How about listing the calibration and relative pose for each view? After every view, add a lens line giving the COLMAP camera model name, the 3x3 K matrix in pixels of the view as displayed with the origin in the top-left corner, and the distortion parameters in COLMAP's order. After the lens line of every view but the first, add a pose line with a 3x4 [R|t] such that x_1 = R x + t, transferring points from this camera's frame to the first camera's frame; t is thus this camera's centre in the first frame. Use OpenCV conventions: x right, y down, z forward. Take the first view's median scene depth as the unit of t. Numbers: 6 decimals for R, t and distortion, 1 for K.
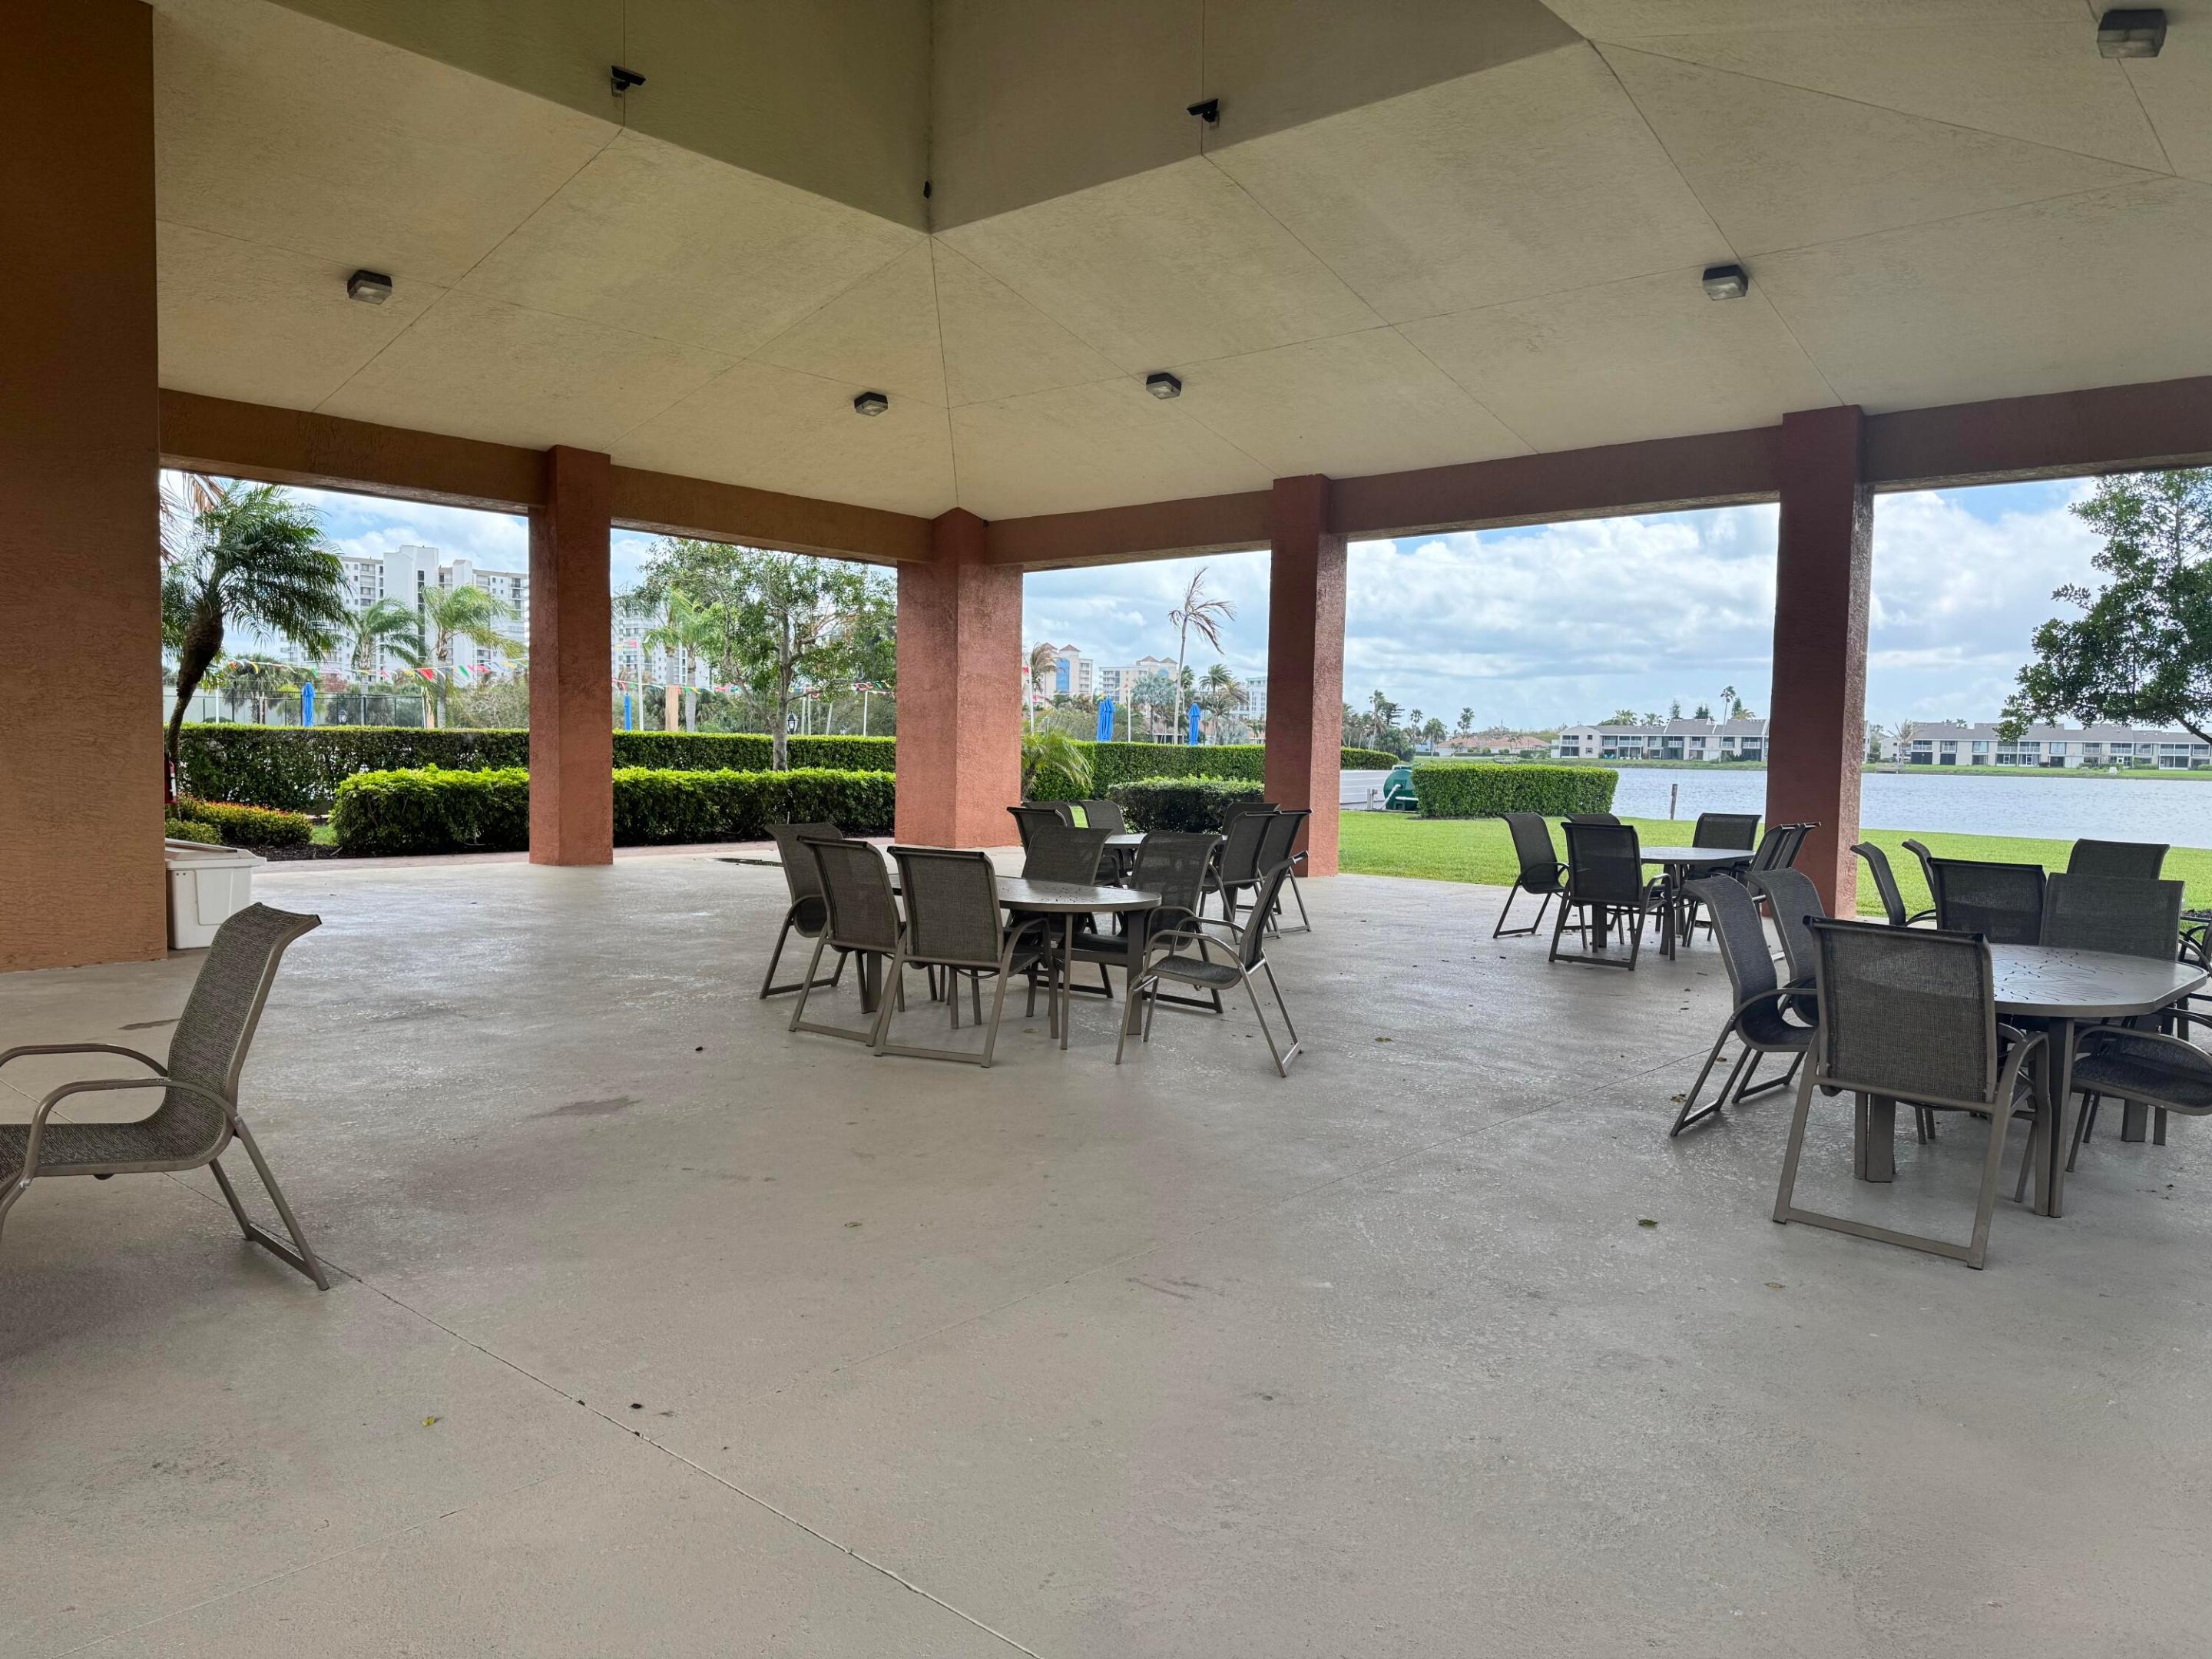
lens RADIAL K [[1522.0, 0, 1112.4], [0, 1522.0, 838.4], [0, 0, 1]] dist [0.065525, 0.001215]
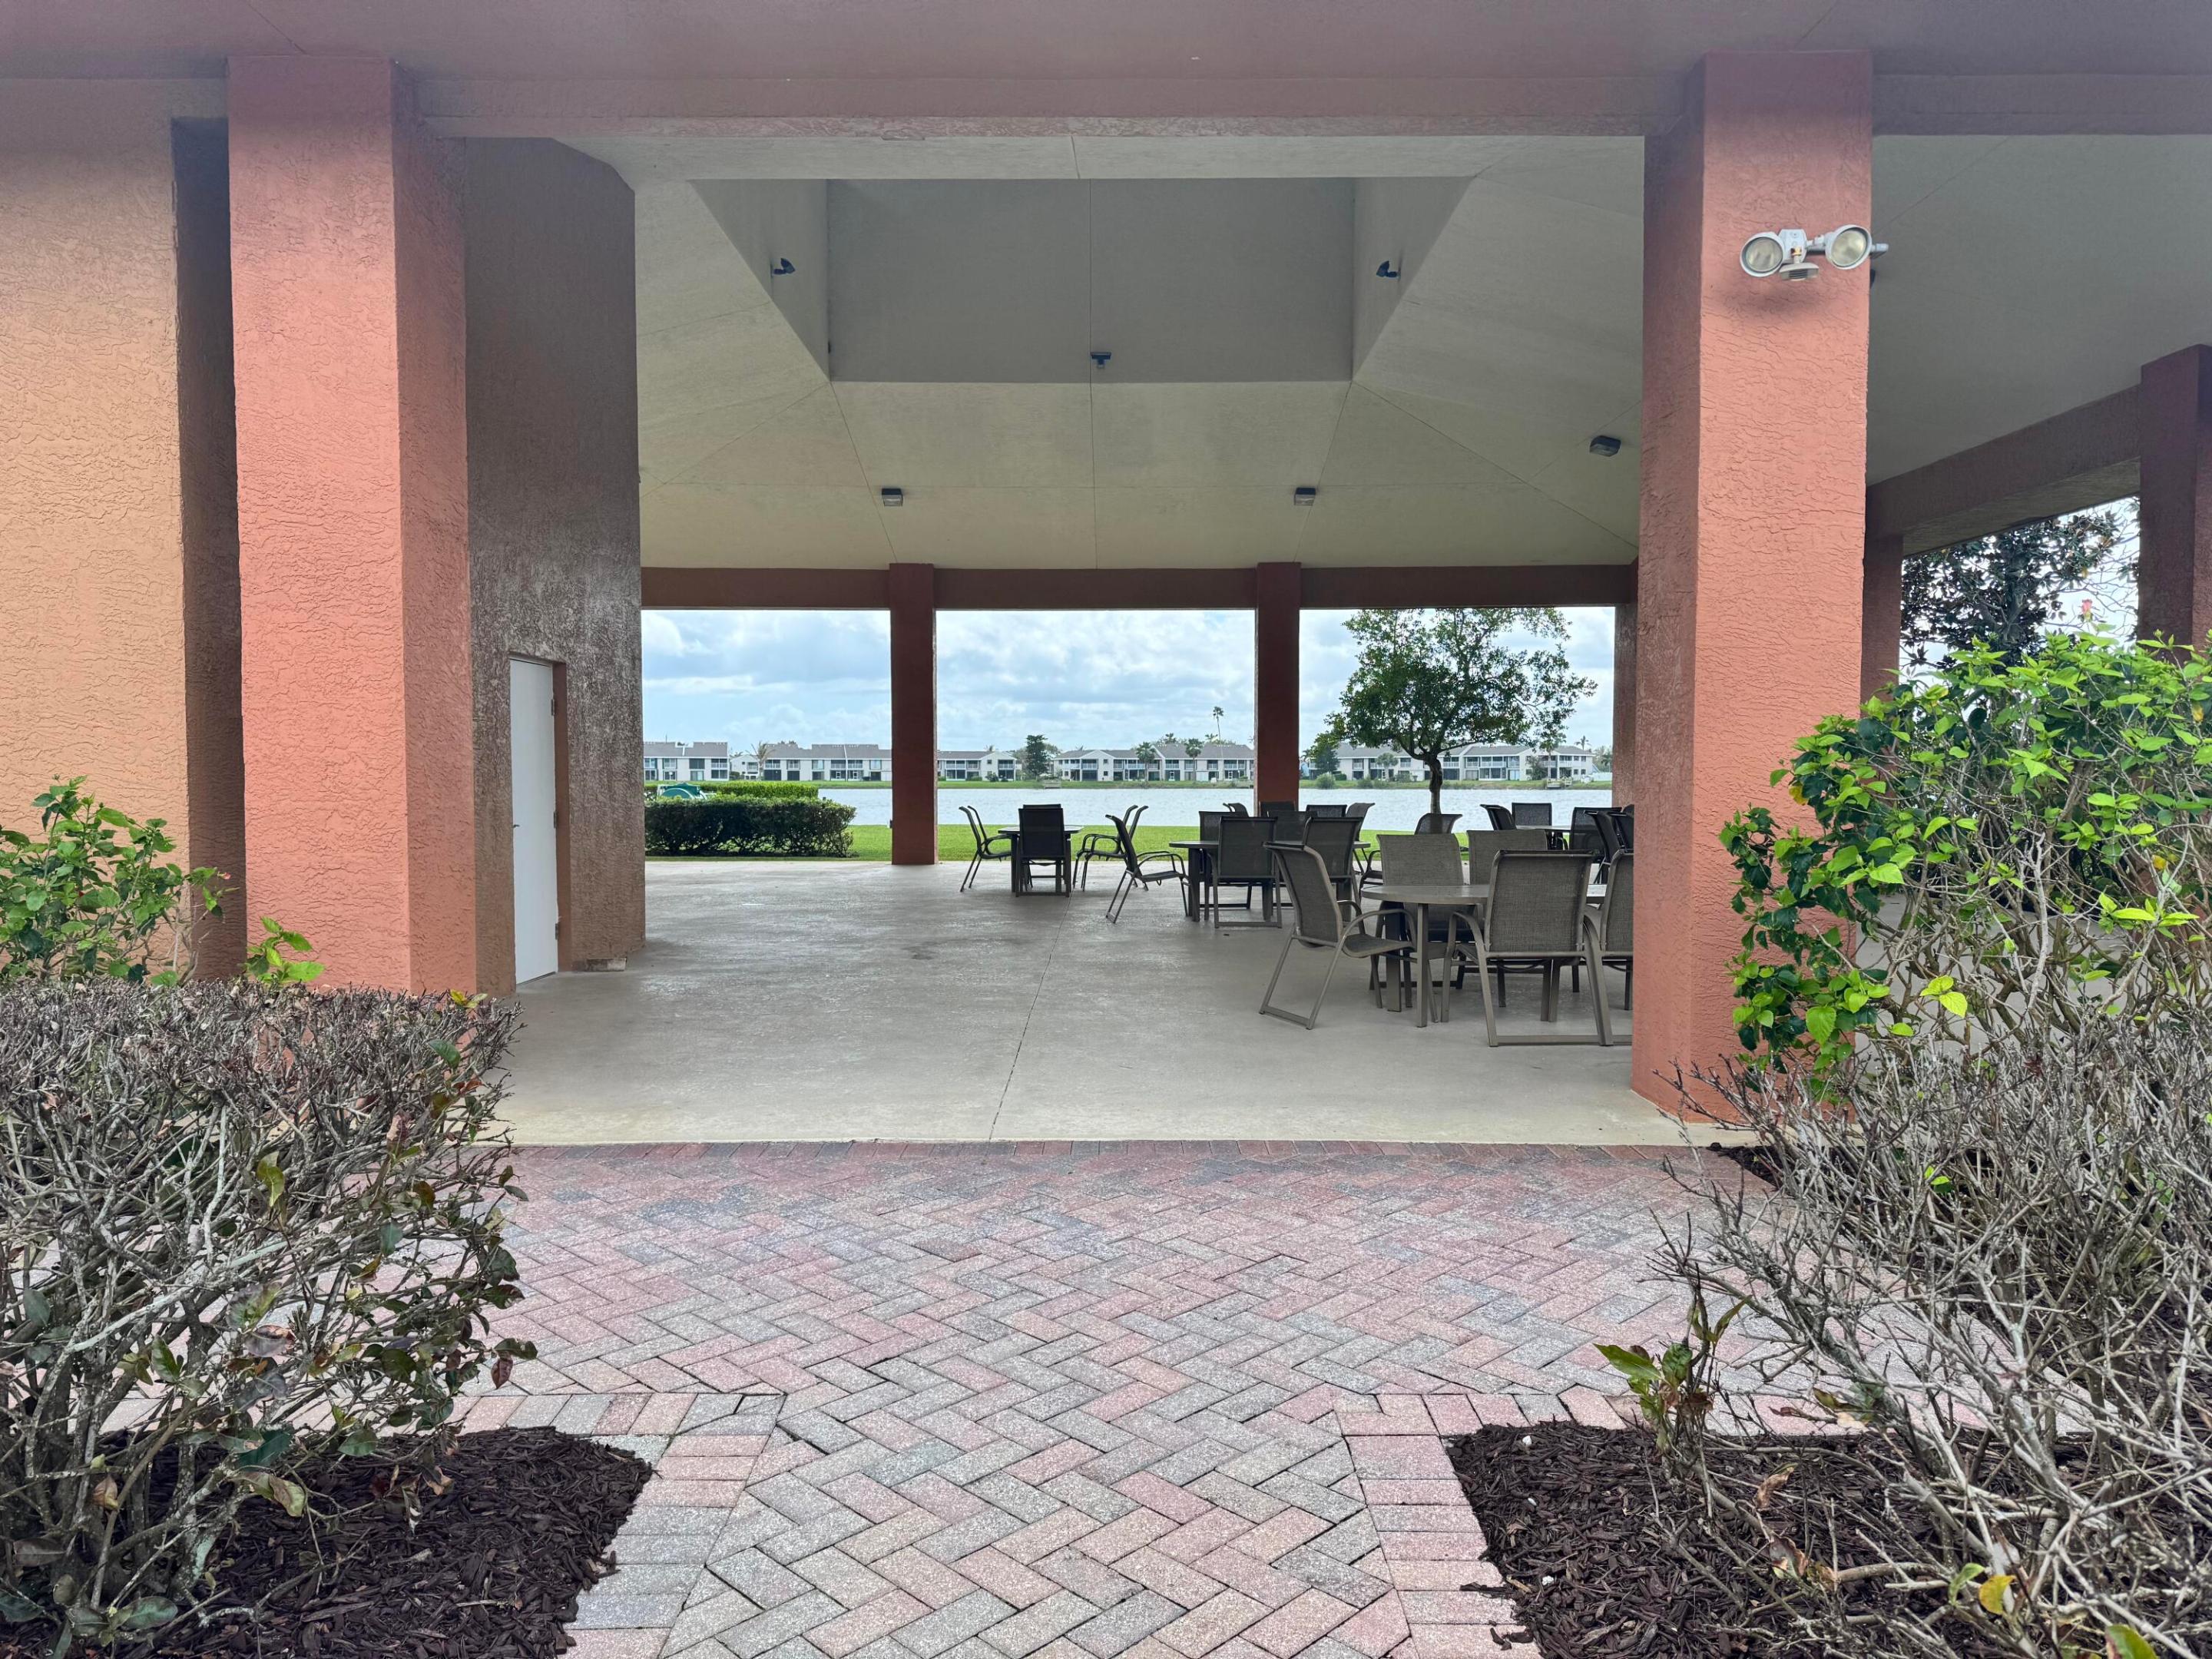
lens RADIAL K [[1522.0, 0, 1122.0], [0, 1522.0, 822.4], [0, 0, 1]] dist [0.065525, 0.001215]
pose [[0.755439, -0.041755, 0.653887, -0.711145], [0.057557, 0.998338, -0.002745, 0.003986], [-0.652686, 0.039710, 0.756587, -0.128216]]
